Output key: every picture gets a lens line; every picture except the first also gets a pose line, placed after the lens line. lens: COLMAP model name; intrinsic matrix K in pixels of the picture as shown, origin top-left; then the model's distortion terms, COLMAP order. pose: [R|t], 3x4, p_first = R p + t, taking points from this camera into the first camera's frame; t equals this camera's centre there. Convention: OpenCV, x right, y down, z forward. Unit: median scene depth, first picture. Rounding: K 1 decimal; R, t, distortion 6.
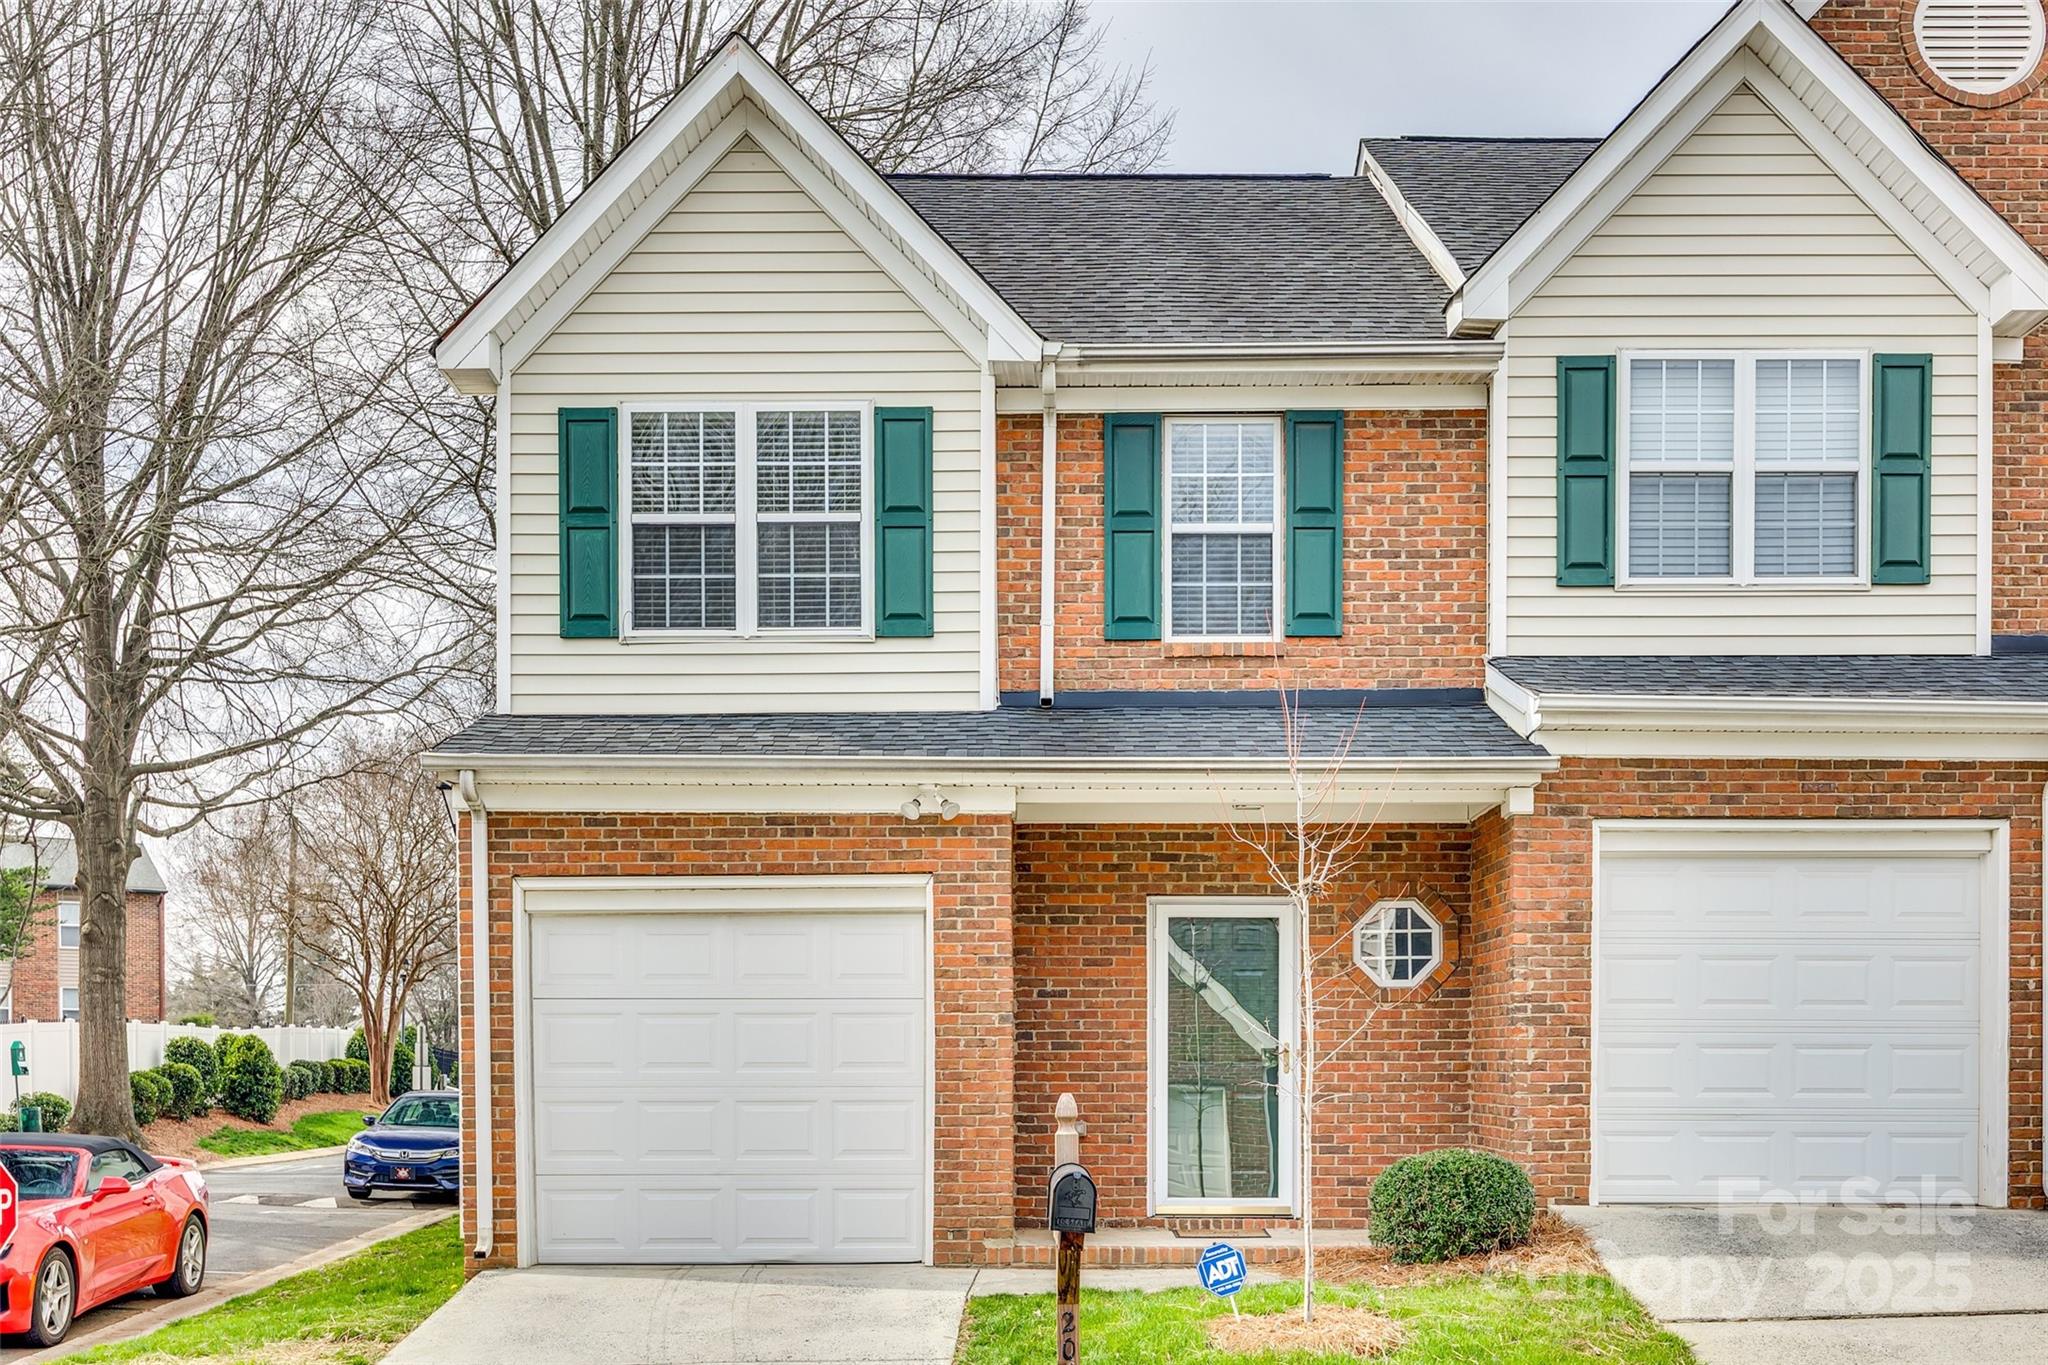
lens RADIAL K [[1605.5, 0, 1025.0], [0, 1605.5, 732.1], [0, 0, 1]] dist [-0.010384, -0.002967]
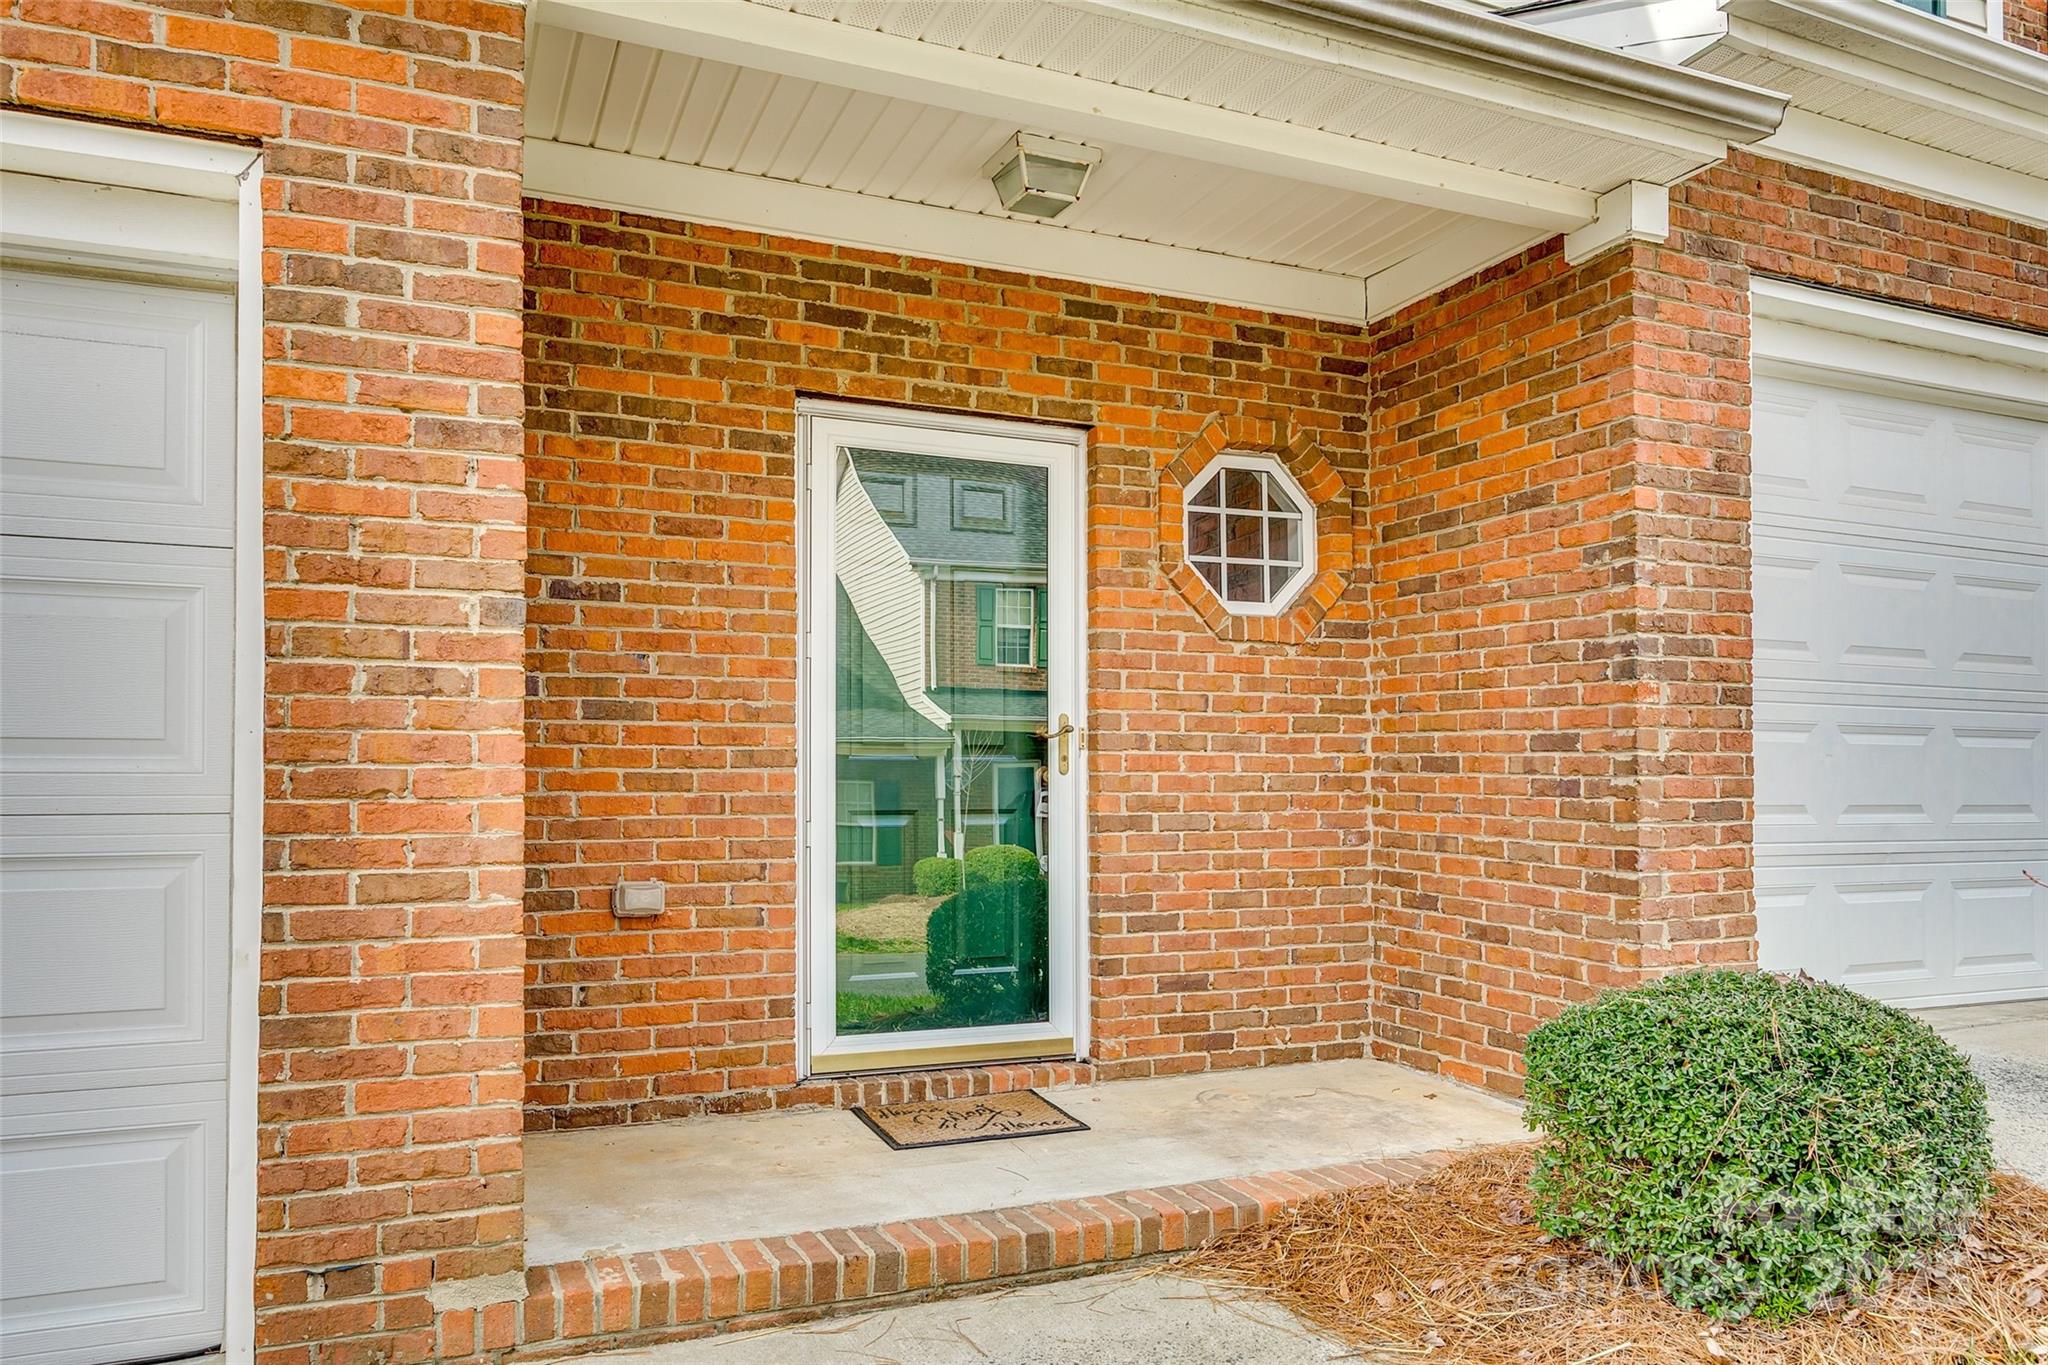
lens RADIAL K [[1605.5, 0, 1025.0], [0, 1605.5, 732.1], [0, 0, 1]] dist [-0.010384, -0.002967]
pose [[0.936870, 0.013277, 0.349425, -0.022209], [-0.078191, 0.981930, 0.172334, 0.116755], [-0.340823, -0.188776, 0.920980, 0.556651]]
